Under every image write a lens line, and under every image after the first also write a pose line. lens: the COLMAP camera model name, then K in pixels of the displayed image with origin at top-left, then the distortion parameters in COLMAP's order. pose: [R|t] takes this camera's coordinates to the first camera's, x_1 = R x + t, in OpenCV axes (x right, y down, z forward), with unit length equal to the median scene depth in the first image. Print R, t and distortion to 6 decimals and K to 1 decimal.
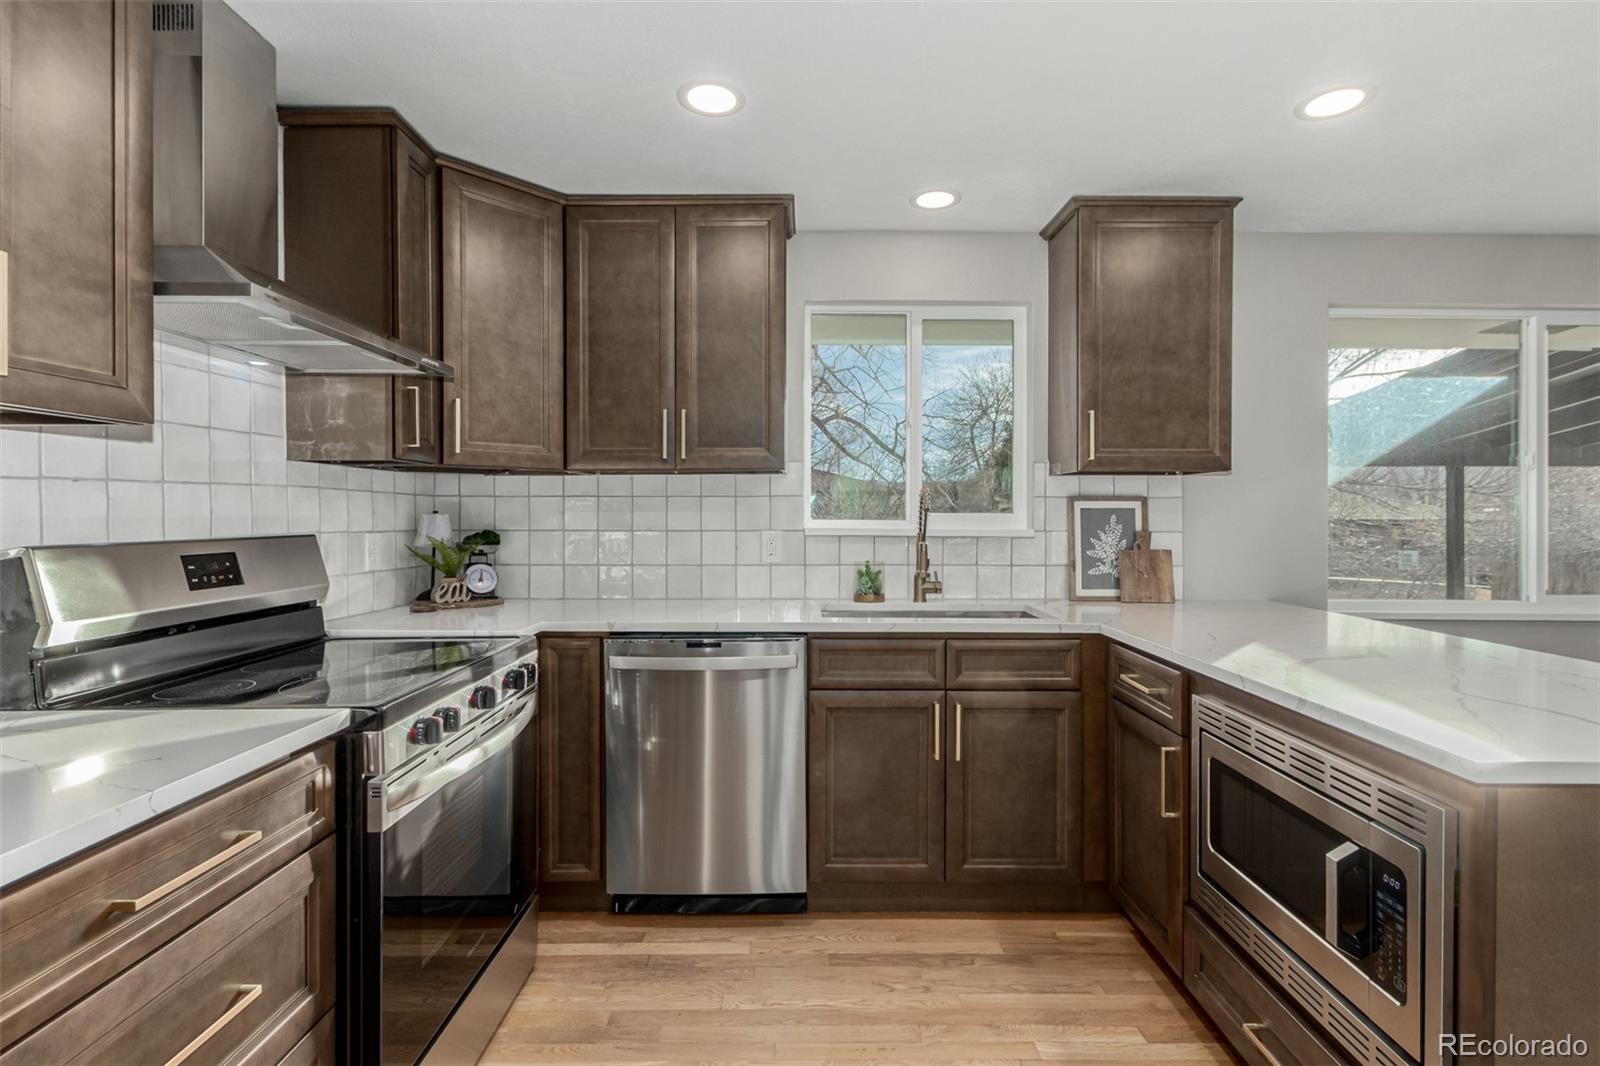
lens RADIAL K [[745.5, 0, 814.4], [0, 745.5, 514.5], [0, 0, 1]] dist [0.001400, 0.000050]
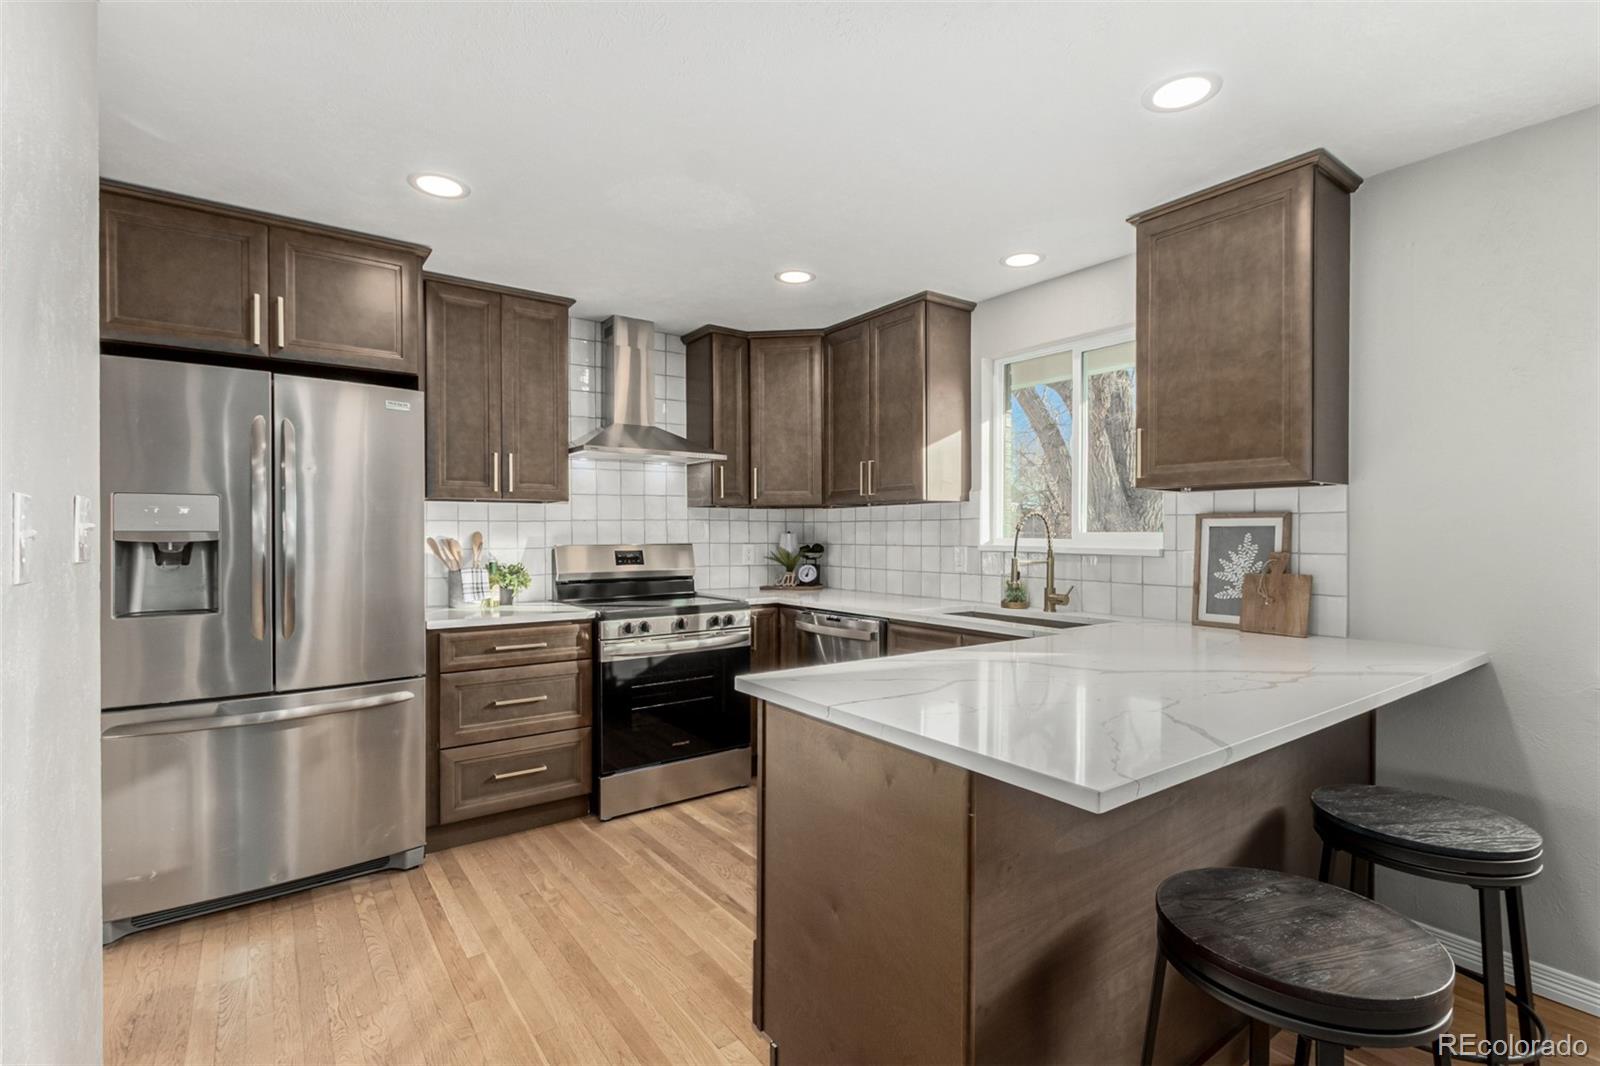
lens RADIAL K [[745.9, 0, 800.0], [0, 745.9, 533.0], [0, 0, 1]] dist [0.000880, 0.000101]
pose [[0.580592, -0.001845, -0.814192, 0.907180], [0.000862, 0.999998, -0.001651, 0.001162], [0.814194, 0.000257, 0.580593, 0.050678]]
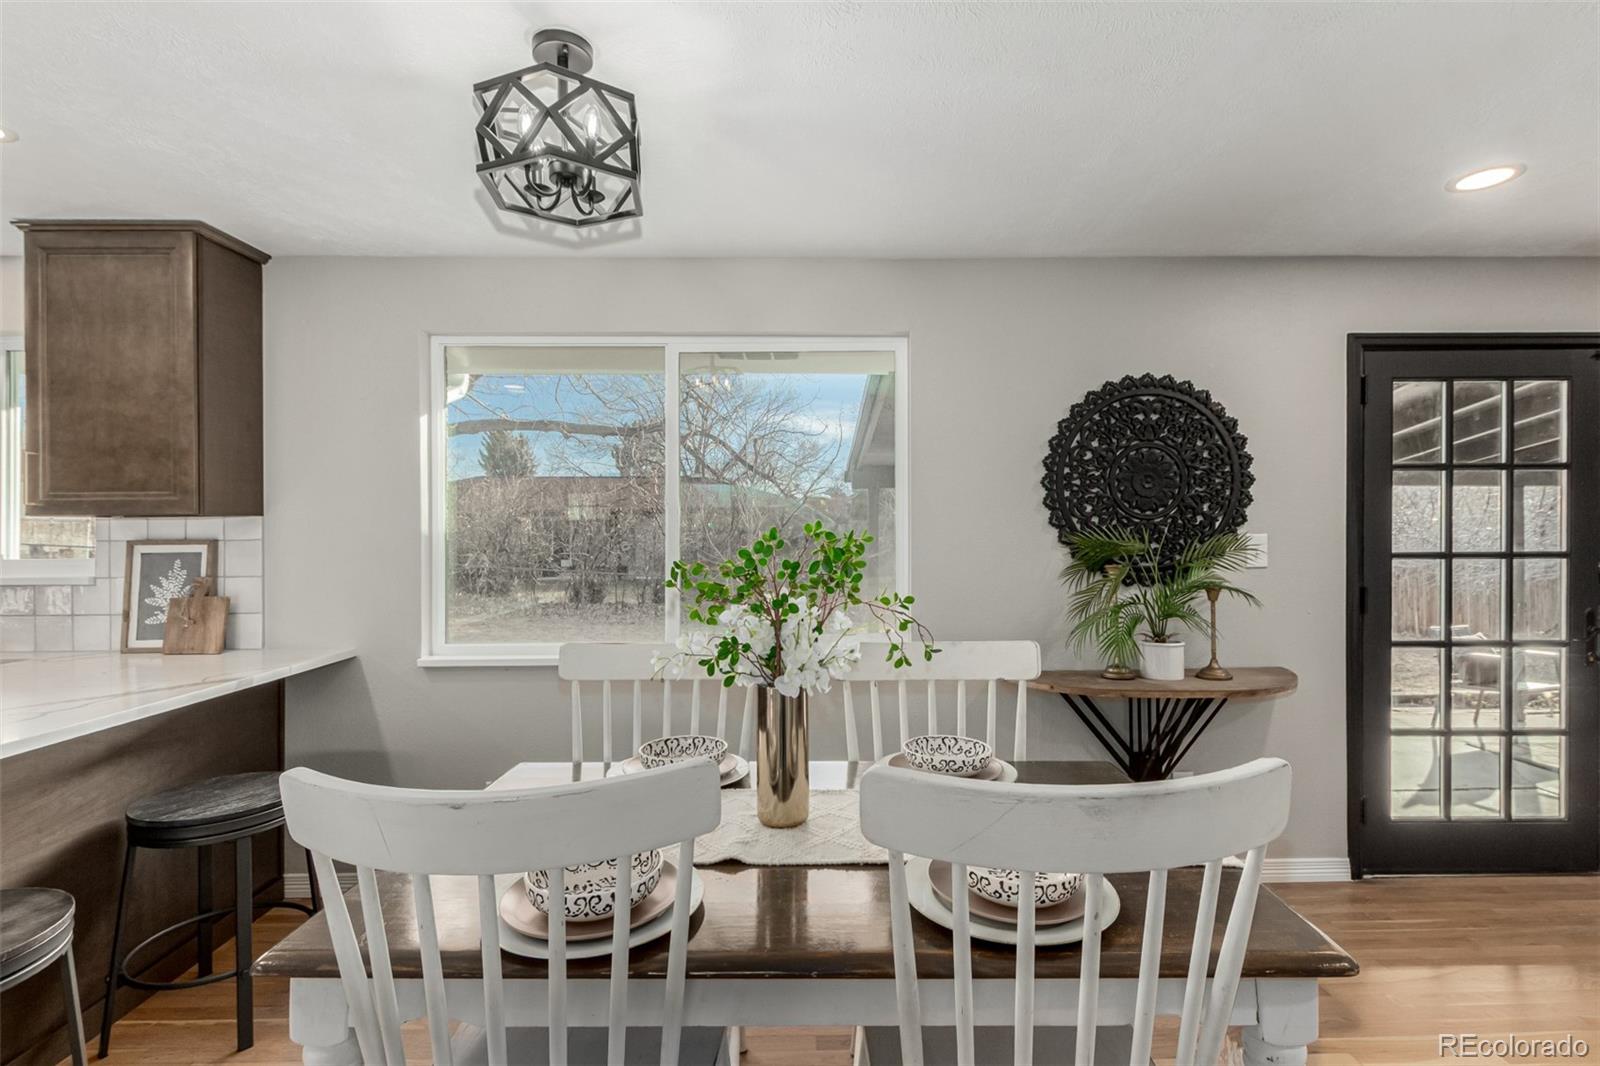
lens RADIAL K [[758.7, 0, 823.6], [0, 758.7, 529.0], [0, 0, 1]] dist [0.001059, 0.000041]
pose [[0.999837, -0.010255, 0.014831, 1.329144], [0.010242, 0.999947, 0.000900, -0.033772], [-0.014840, -0.000747, 0.999890, 0.041196]]
